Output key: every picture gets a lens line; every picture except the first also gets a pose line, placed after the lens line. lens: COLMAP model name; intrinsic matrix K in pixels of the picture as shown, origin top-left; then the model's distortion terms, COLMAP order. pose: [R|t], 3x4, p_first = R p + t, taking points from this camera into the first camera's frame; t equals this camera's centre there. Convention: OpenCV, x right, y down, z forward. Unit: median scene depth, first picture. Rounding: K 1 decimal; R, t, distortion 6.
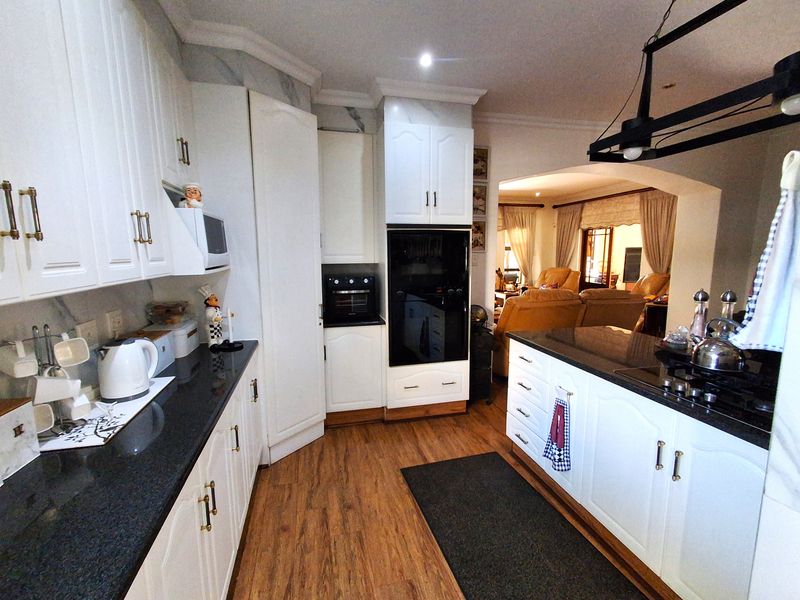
lens RADIAL K [[364.2, 0, 405.6], [0, 364.2, 302.1], [0, 0, 1]] dist [0.013858, -0.001178]
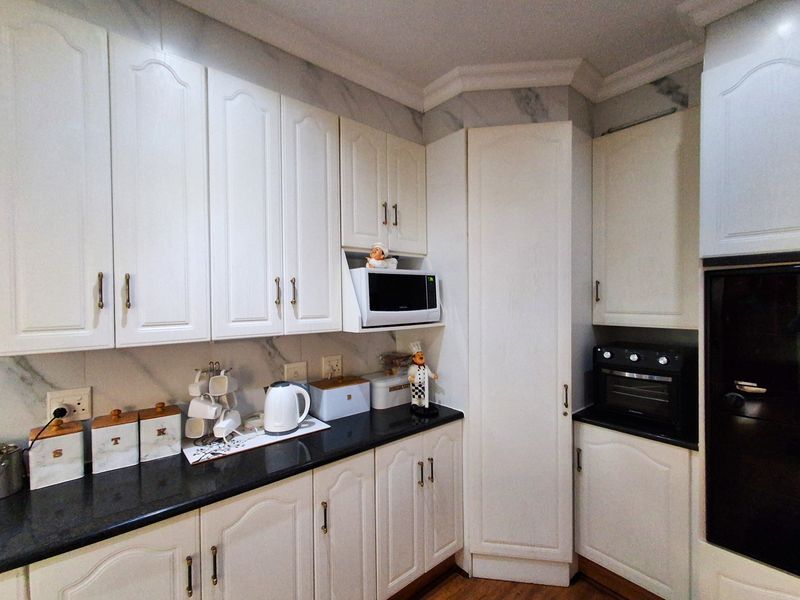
lens RADIAL K [[364.2, 0, 401.4], [0, 364.2, 302.6], [0, 0, 1]] dist [0.013858, -0.001178]
pose [[0.430115, 0.014651, -0.902655, 0.280852], [-0.122727, 0.991535, -0.042386, -0.091021], [0.894393, 0.129011, 0.428273, 0.469979]]
